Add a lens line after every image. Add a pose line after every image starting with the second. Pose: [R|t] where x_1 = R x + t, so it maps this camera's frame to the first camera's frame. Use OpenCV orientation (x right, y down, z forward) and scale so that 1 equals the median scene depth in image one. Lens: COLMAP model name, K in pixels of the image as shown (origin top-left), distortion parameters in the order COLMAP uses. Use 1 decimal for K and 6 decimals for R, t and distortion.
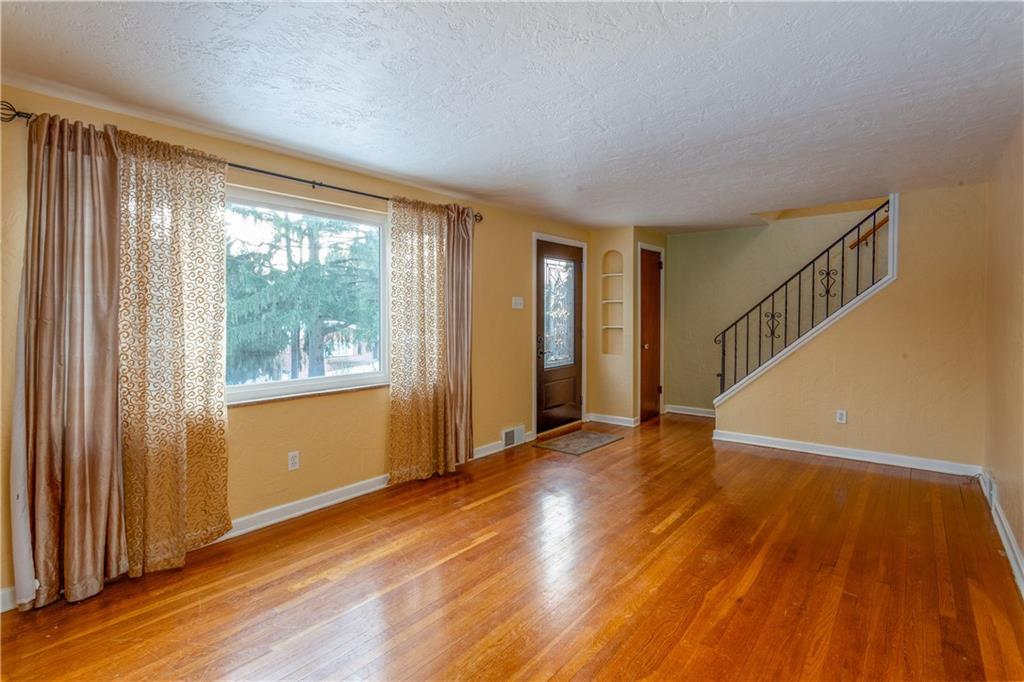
lens RADIAL K [[491.6, 0, 513.0], [0, 491.6, 318.8], [0, 0, 1]] dist [-0.001858, 0.000182]
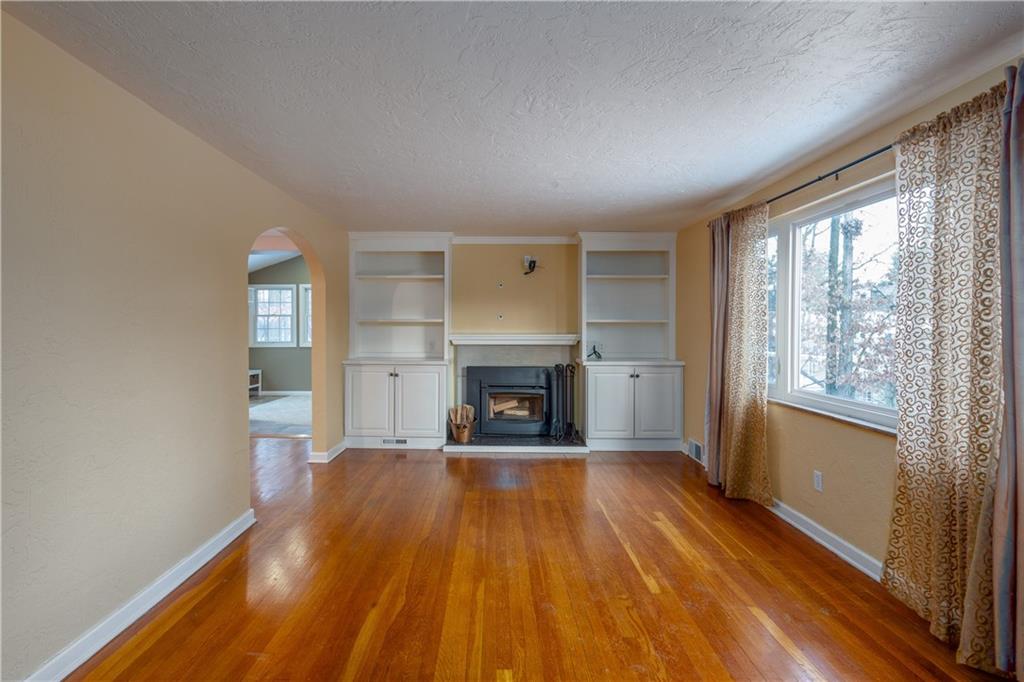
lens RADIAL K [[490.8, 0, 509.6], [0, 490.8, 333.6], [0, 0, 1]] dist [0.009881, 0.001597]
pose [[-0.747184, 0.012005, -0.664509, 0.722105], [-0.002730, 0.999773, 0.021131, -0.014595], [0.664612, 0.017603, -0.746981, 1.515744]]
